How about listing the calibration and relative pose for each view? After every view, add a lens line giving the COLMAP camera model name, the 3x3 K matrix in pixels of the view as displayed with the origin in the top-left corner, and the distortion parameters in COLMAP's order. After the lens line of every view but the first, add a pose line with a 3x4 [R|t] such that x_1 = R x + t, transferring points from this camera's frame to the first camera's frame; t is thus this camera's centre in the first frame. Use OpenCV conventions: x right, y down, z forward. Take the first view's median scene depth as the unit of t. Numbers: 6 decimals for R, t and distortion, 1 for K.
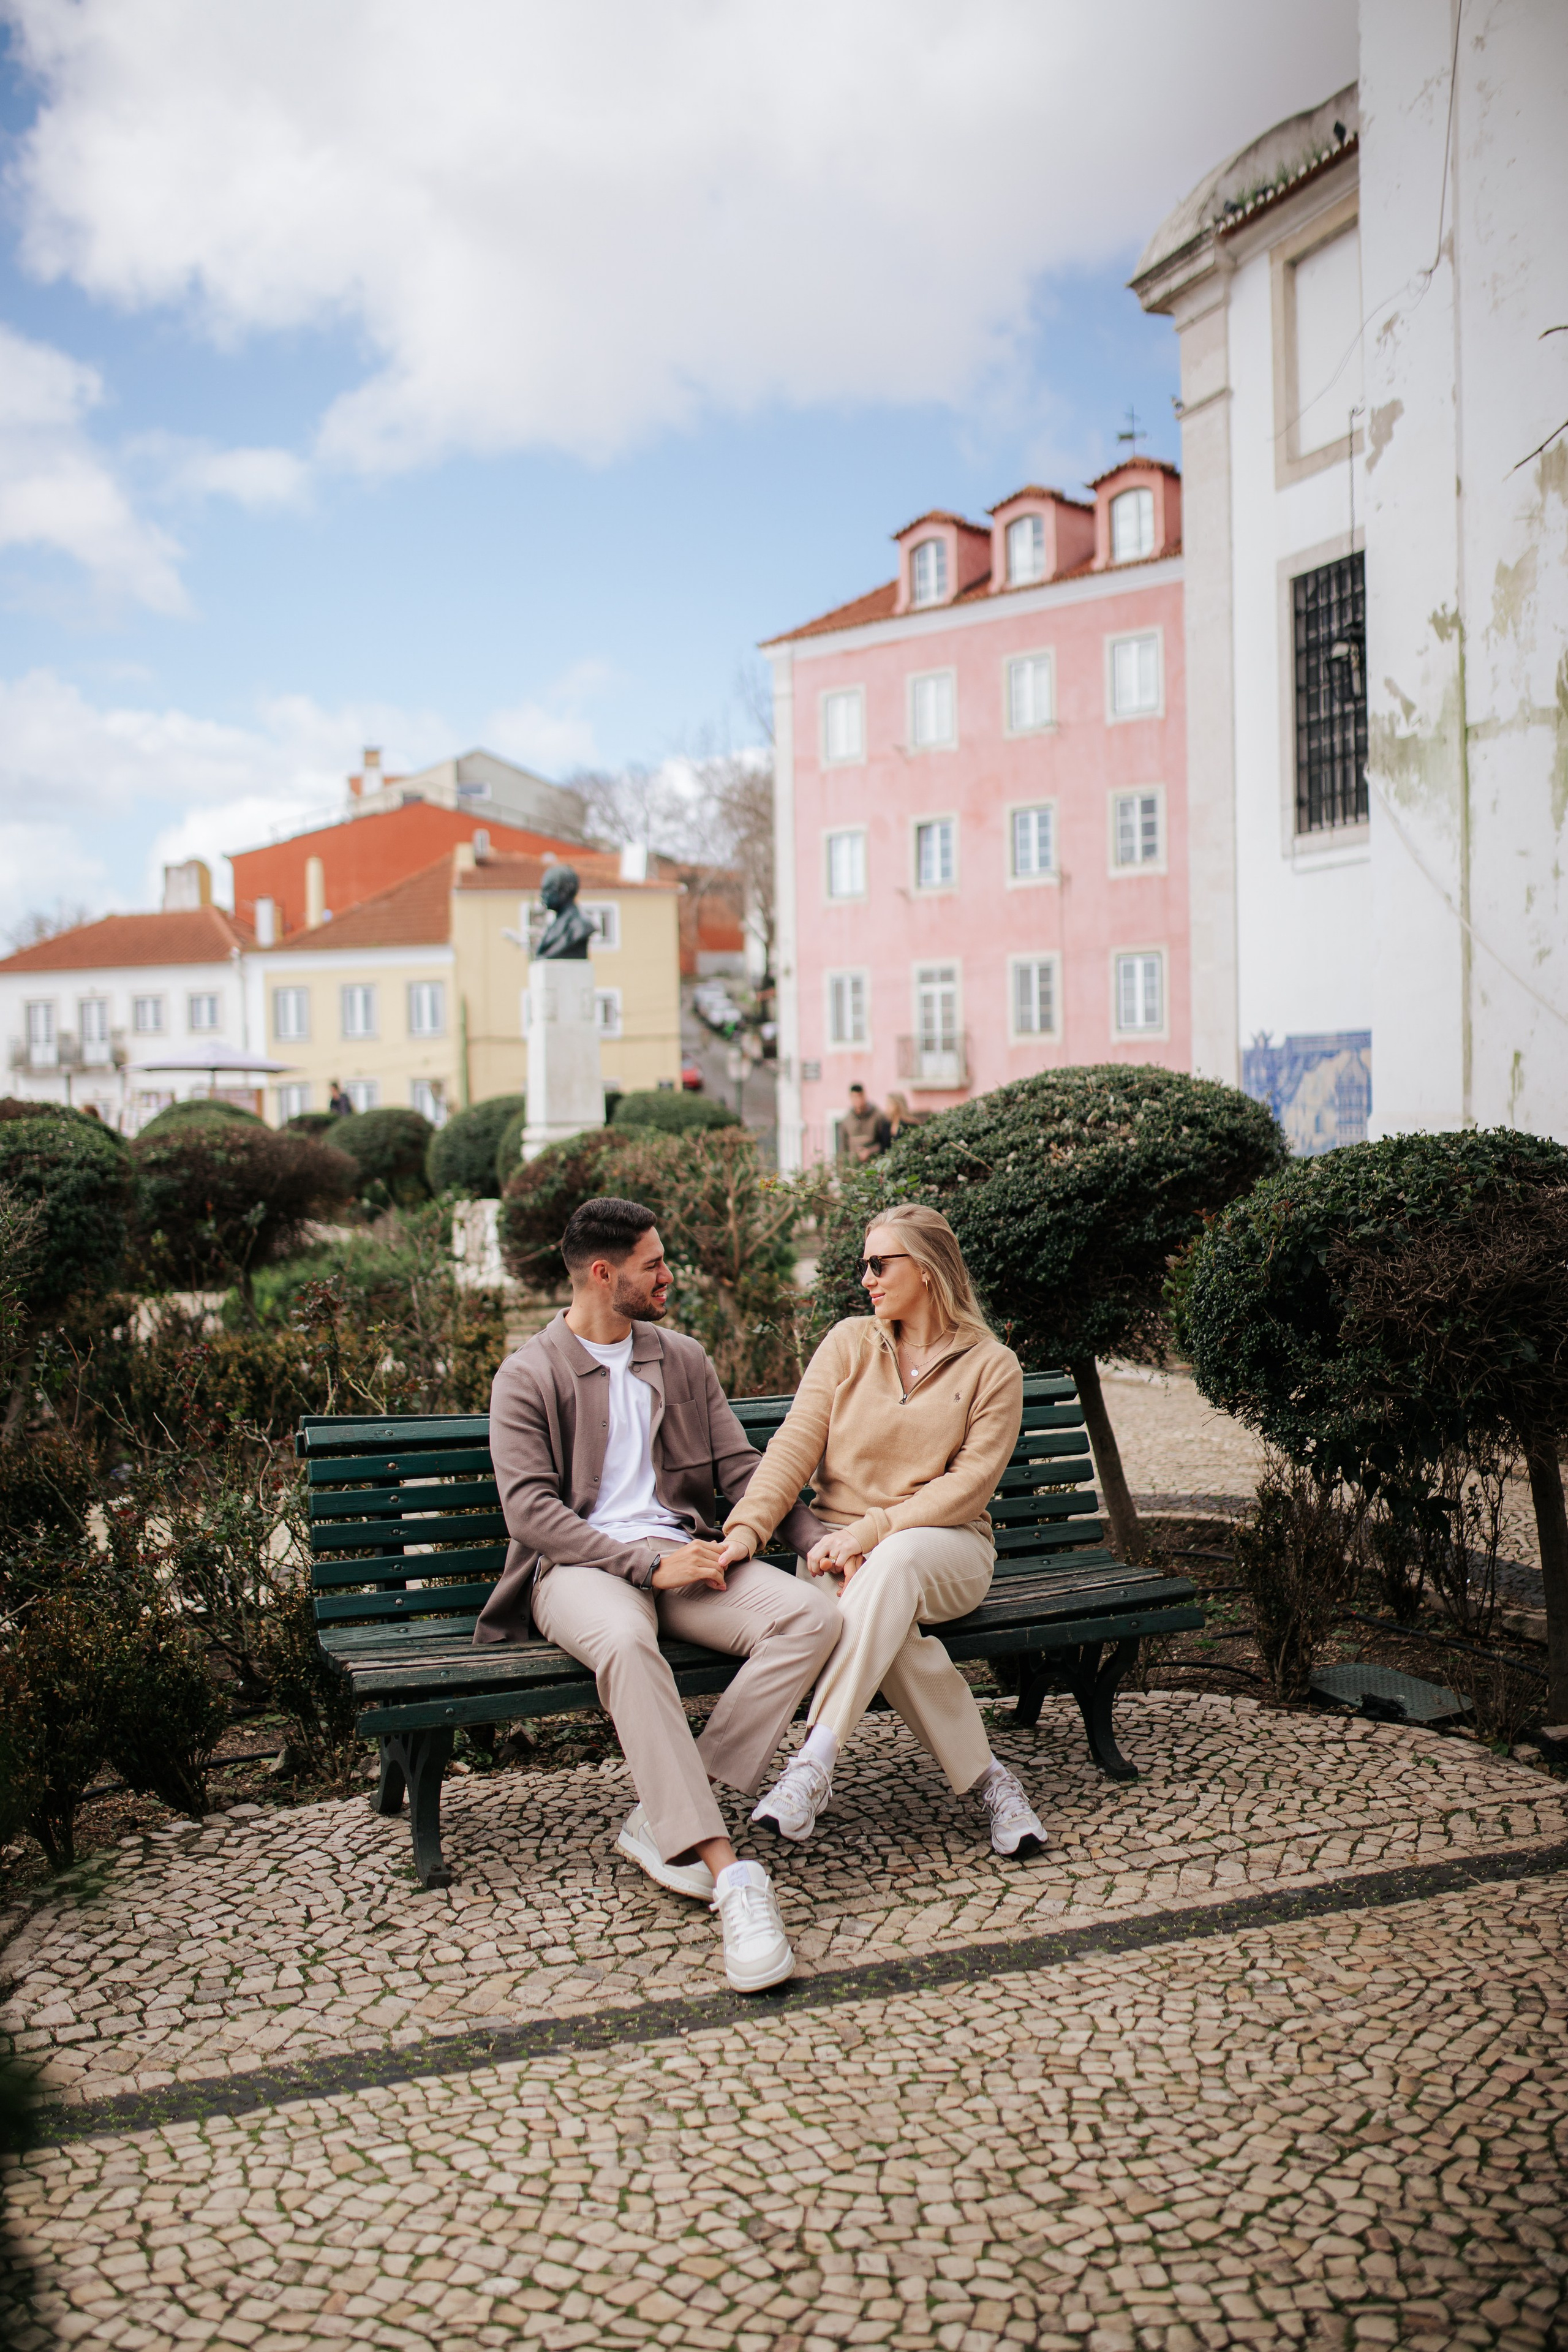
lens RADIAL K [[2231.3, 0, 786.2], [0, 2231.3, 1184.9], [0, 0, 1]] dist [-0.004813, 0.007208]
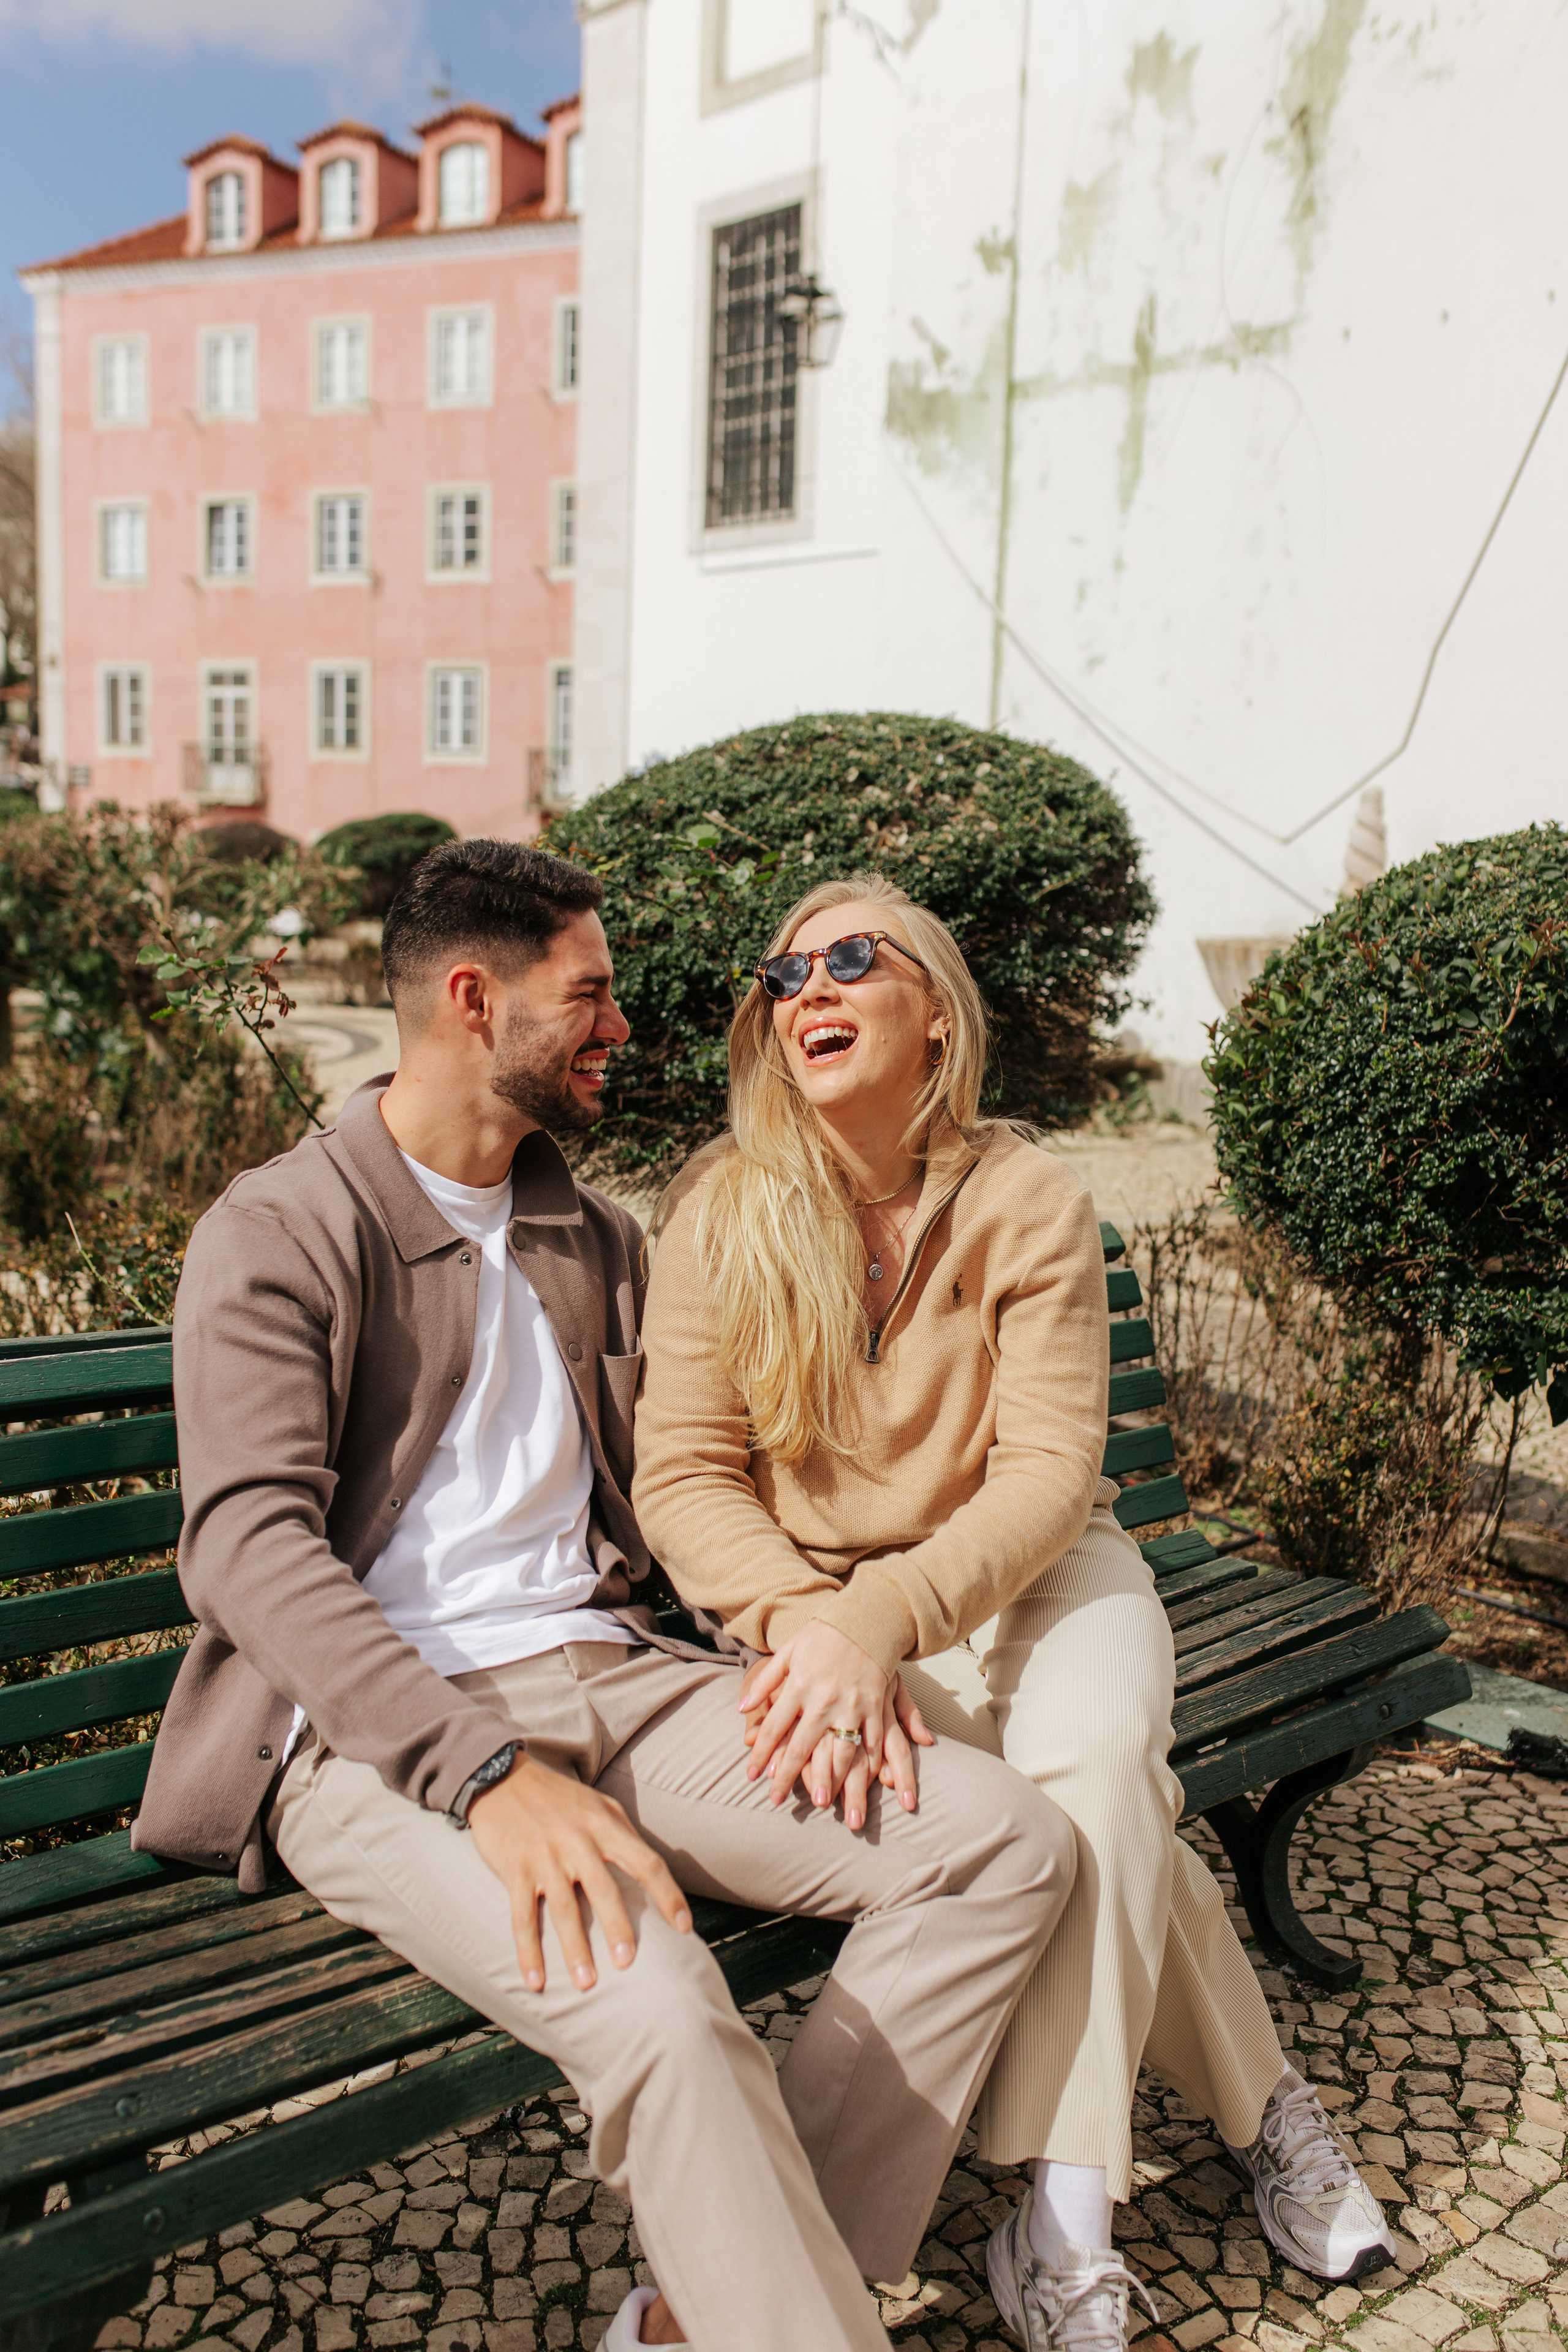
lens RADIAL K [[2239.9, 0, 786.2], [0, 2239.9, 1175.8], [0, 0, 1]] dist [0.013806, -0.002359]
pose [[0.945638, 0.003303, 0.325206, -0.032808], [-0.039673, 0.993652, 0.105270, 0.004568], [-0.322794, -0.112449, 0.939766, 0.121829]]
